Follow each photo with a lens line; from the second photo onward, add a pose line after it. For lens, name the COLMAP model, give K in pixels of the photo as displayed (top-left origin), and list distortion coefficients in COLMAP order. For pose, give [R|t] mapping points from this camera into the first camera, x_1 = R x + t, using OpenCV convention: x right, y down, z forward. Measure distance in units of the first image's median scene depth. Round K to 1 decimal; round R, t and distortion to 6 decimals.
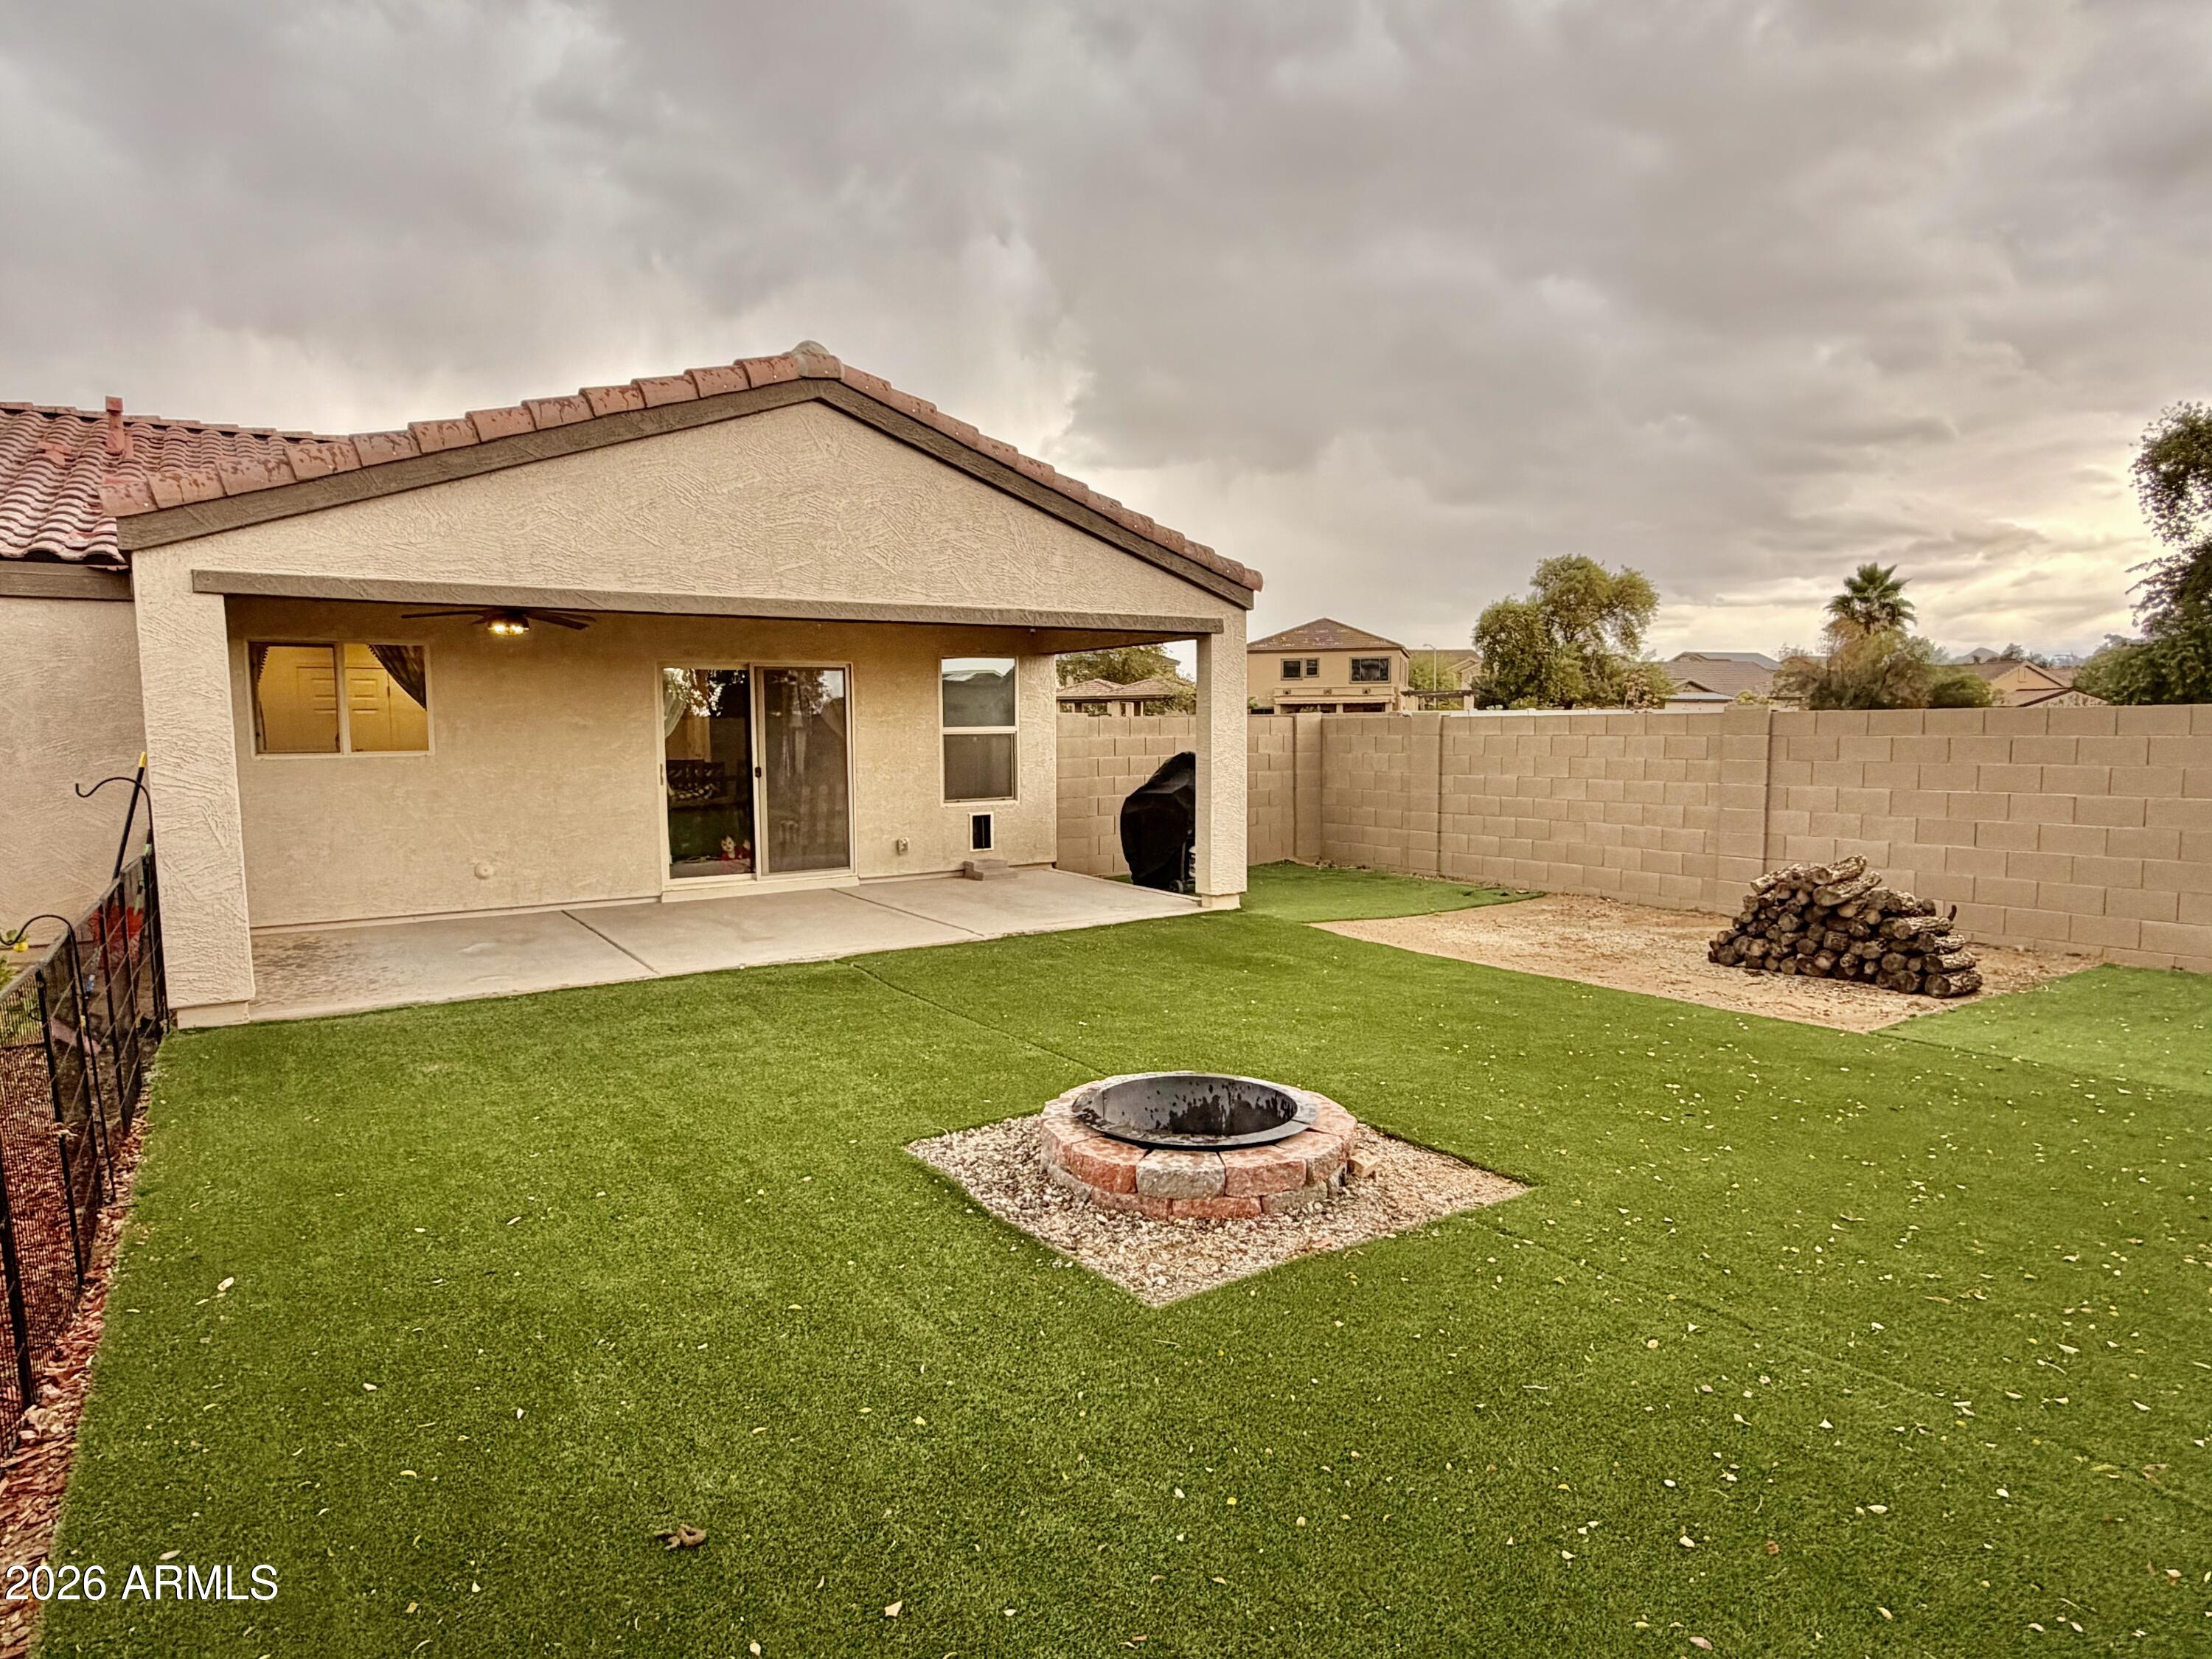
lens RADIAL K [[1264.2, 0, 1102.9], [0, 1264.2, 826.6], [0, 0, 1]] dist [0.000508, 0.000156]
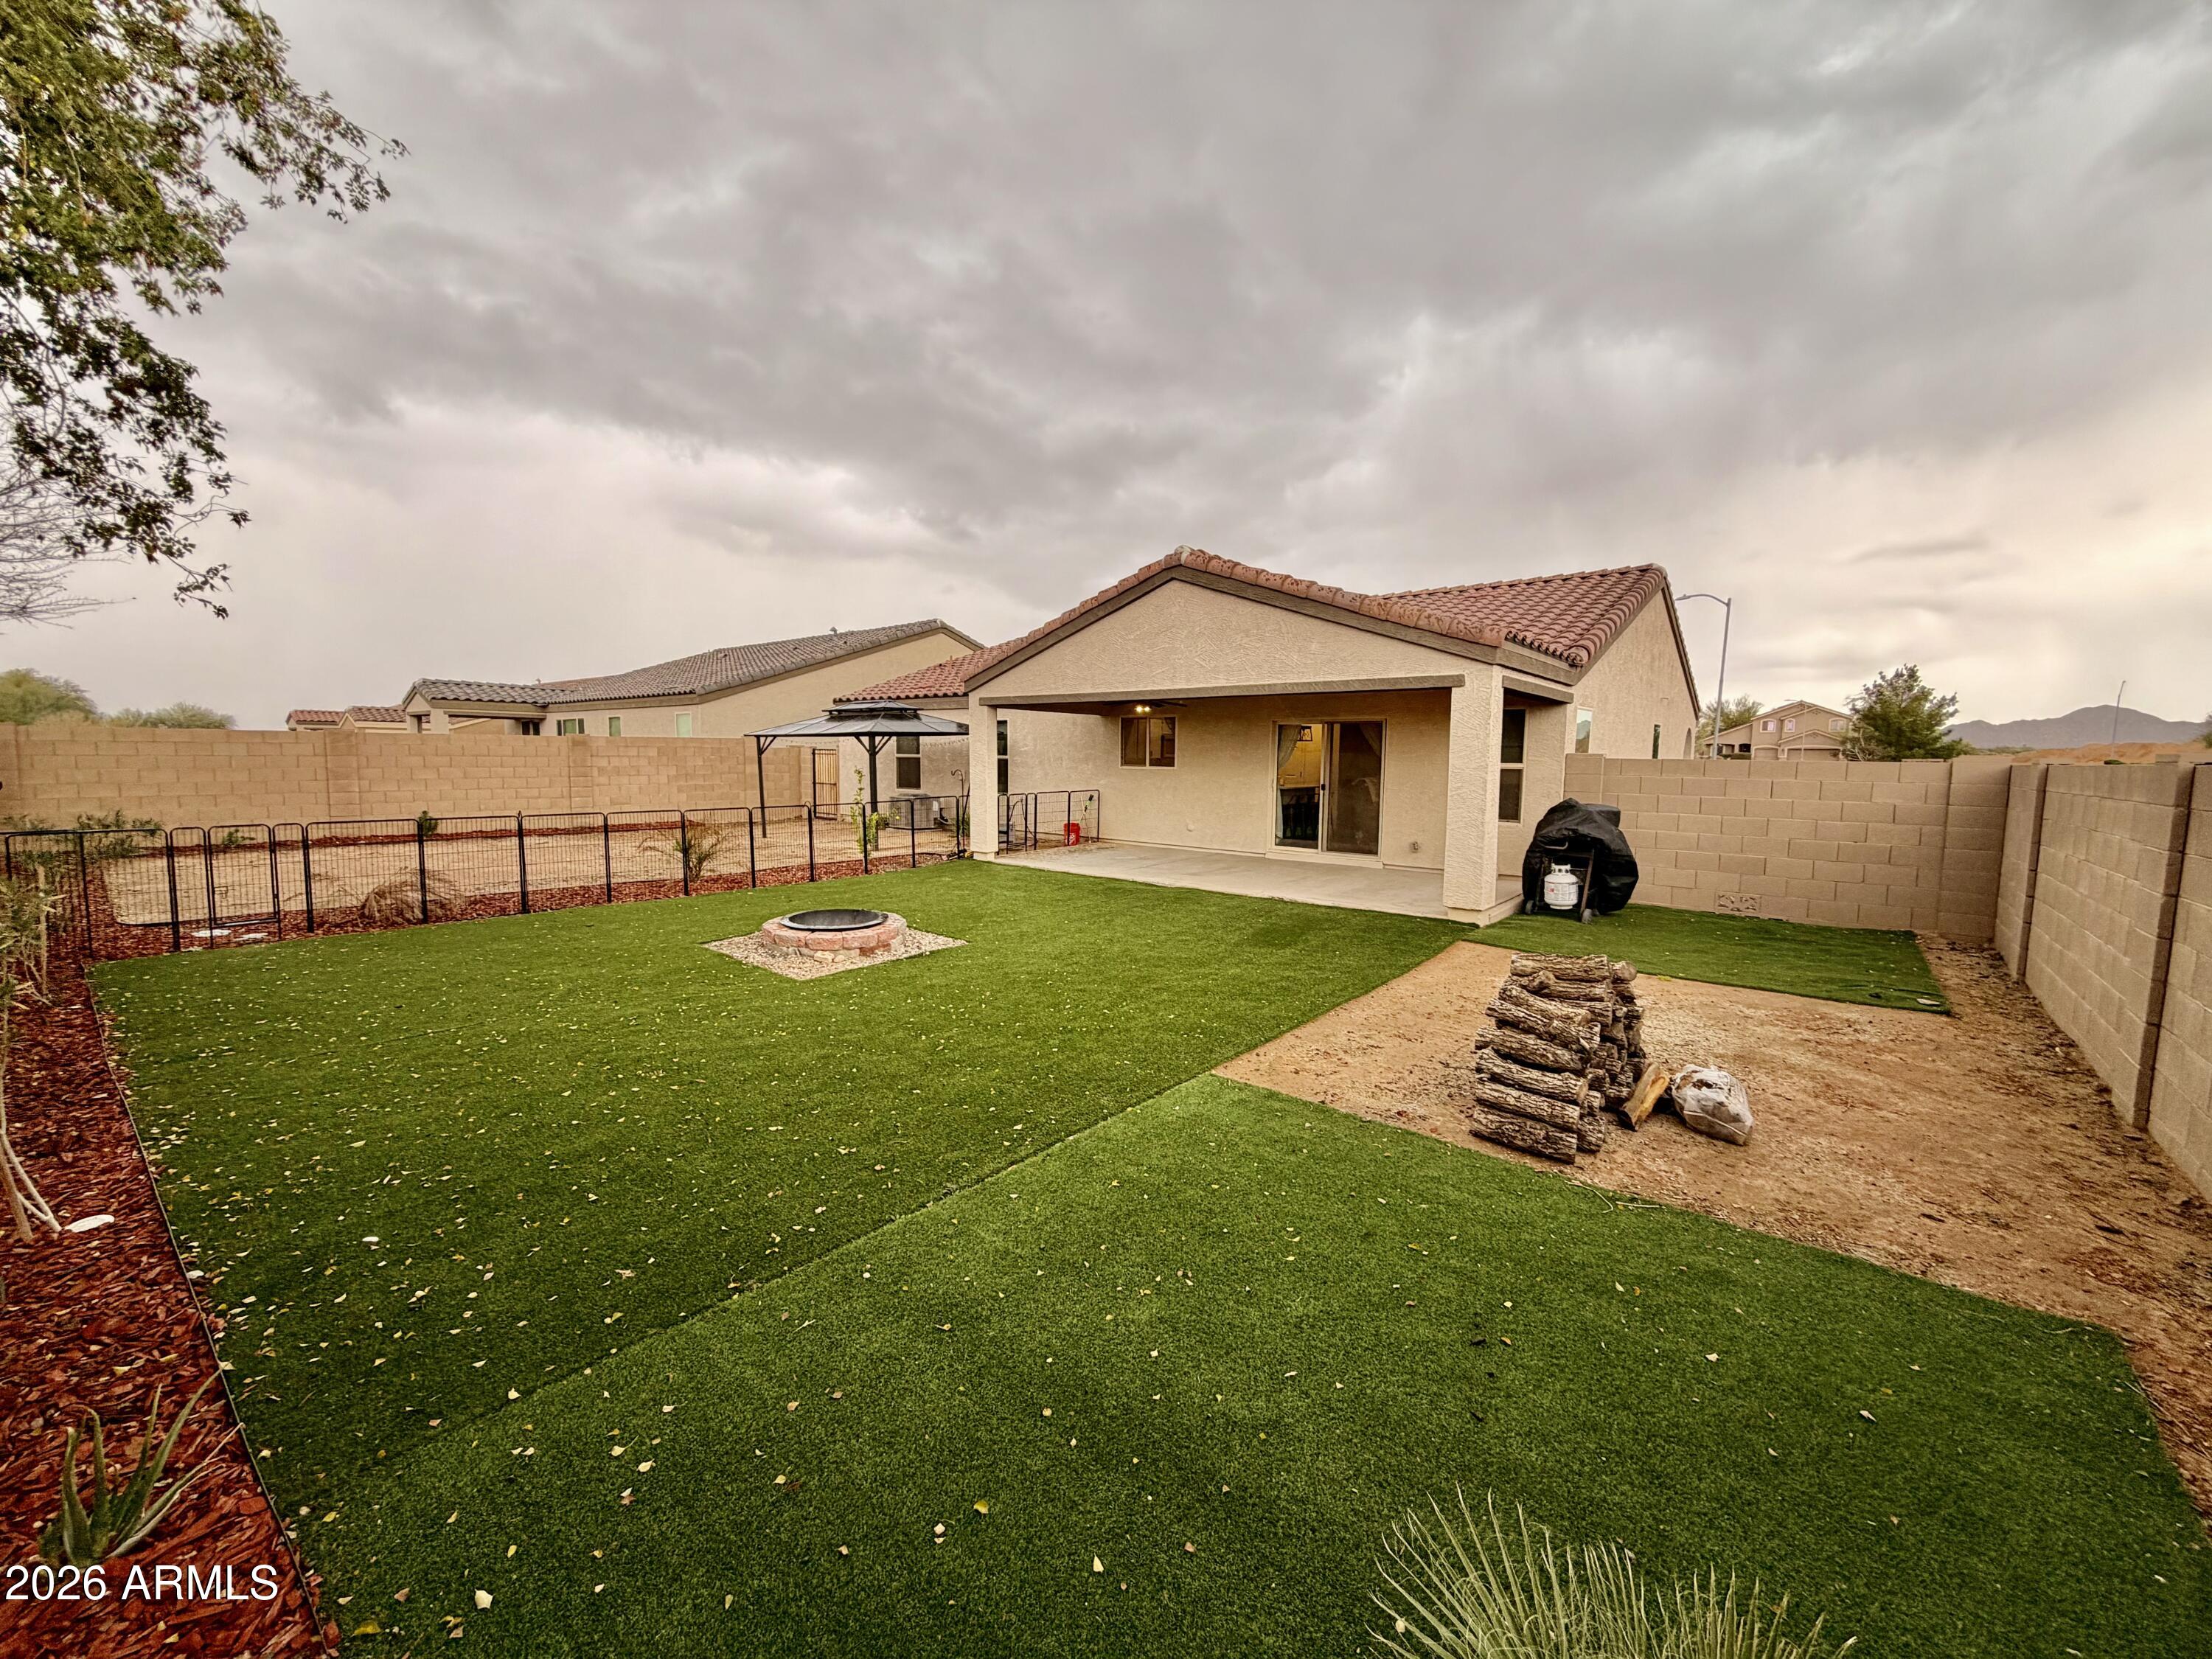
lens RADIAL K [[880.3, 0, 1102.4], [0, 880.3, 846.0], [0, 0, 1]] dist [0.001347, 0.000034]
pose [[0.276482, 0.113367, -0.954309, 1.154537], [-0.091525, 0.991610, 0.091282, -0.071708], [0.956651, 0.062105, 0.284538, 0.657660]]
